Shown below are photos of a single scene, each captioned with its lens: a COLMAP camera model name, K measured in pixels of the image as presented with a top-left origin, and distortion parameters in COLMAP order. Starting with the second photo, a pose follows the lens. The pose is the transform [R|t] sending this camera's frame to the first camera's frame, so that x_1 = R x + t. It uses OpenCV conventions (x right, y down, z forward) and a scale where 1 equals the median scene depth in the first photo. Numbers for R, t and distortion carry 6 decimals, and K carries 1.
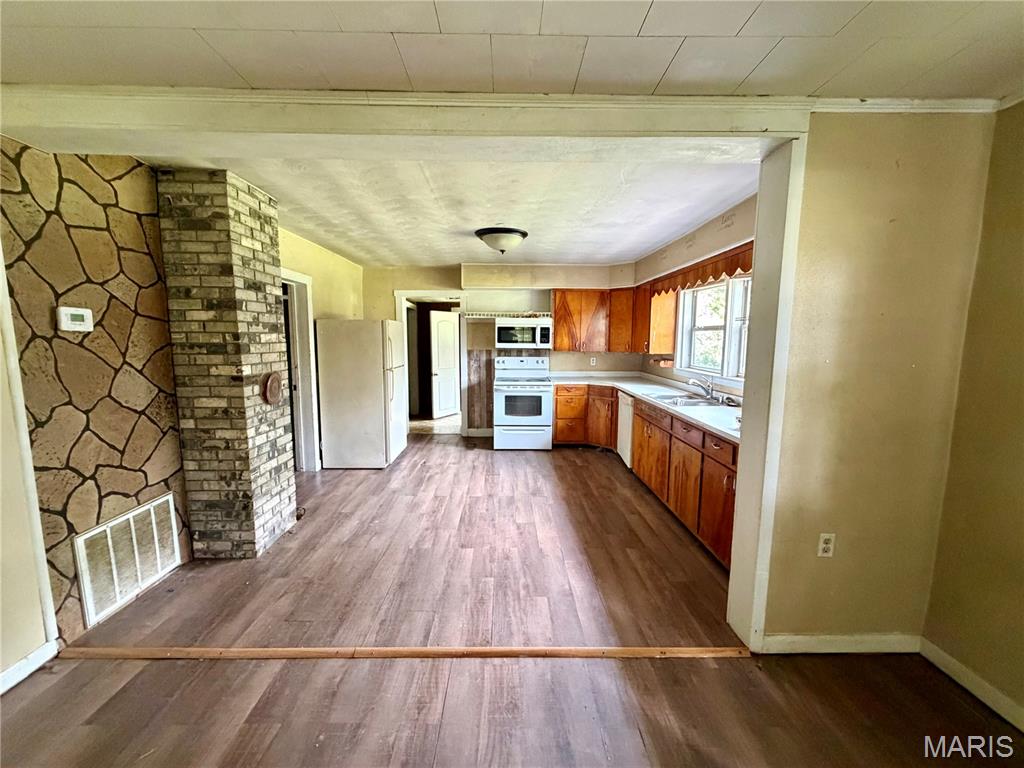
lens RADIAL K [[408.5, 0, 509.8], [0, 408.5, 385.3], [0, 0, 1]] dist [-0.000095, 0.000005]
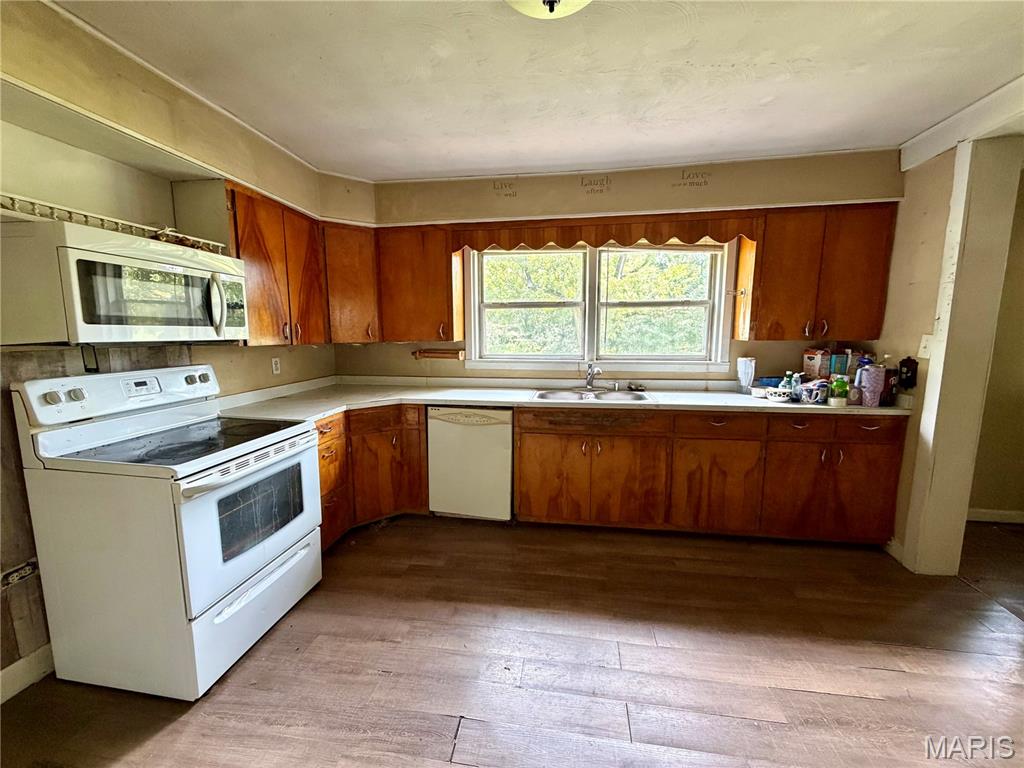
lens RADIAL K [[408.5, 0, 509.8], [0, 408.5, 385.3], [0, 0, 1]] dist [-0.000095, 0.000005]
pose [[0.163378, -0.135336, 0.977237, -0.463968], [0.119434, 0.985974, 0.116579, -0.121580], [-0.979307, 0.097668, 0.177251, 1.330912]]
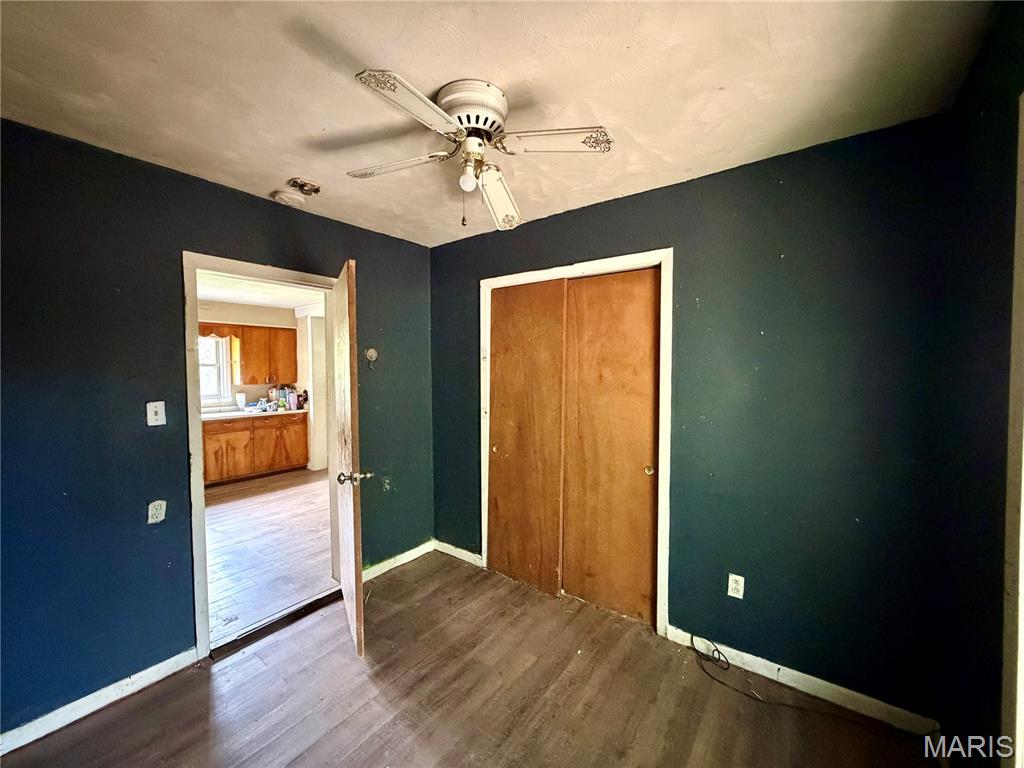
lens RADIAL K [[408.5, 0, 509.8], [0, 408.5, 385.3], [0, 0, 1]] dist [-0.000095, 0.000005]
pose [[-0.793815, -0.027157, 0.607552, -1.666707], [0.071368, 0.987940, 0.137407, -0.224127], [-0.603957, 0.152436, -0.782304, 1.703464]]
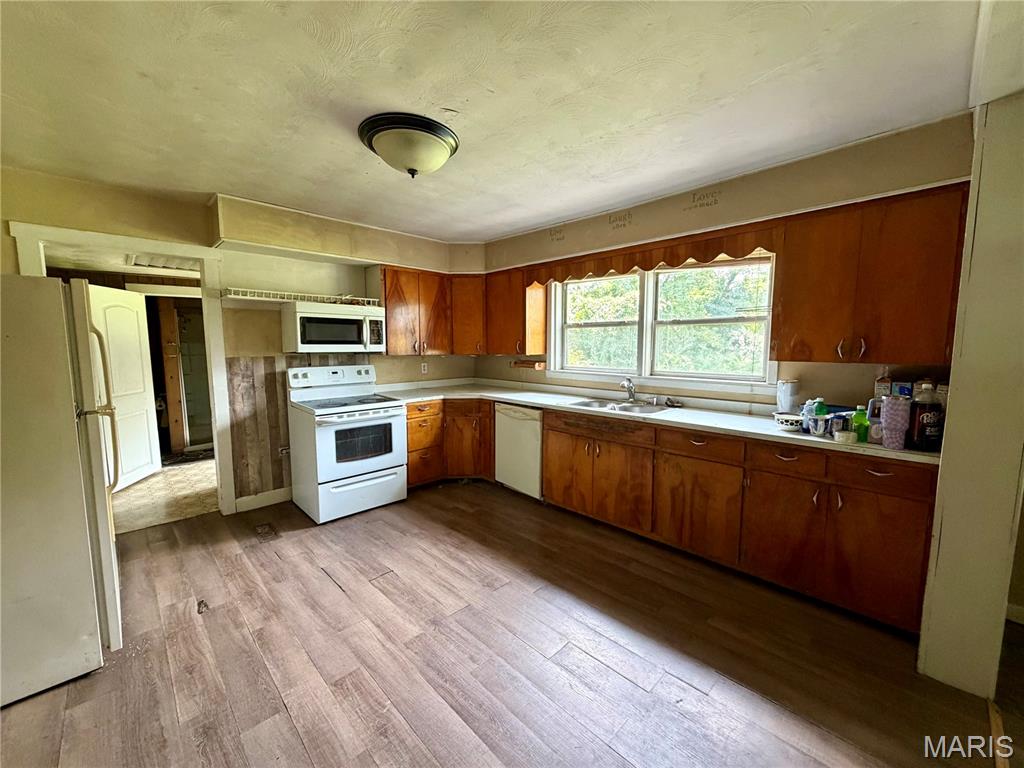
lens RADIAL K [[408.5, 0, 509.8], [0, 408.5, 385.3], [0, 0, 1]] dist [-0.000095, 0.000005]
pose [[0.722175, -0.076163, 0.687504, -0.427106], [0.084285, 0.996203, 0.021826, -0.060694], [-0.686556, 0.042184, 0.725853, 0.696127]]
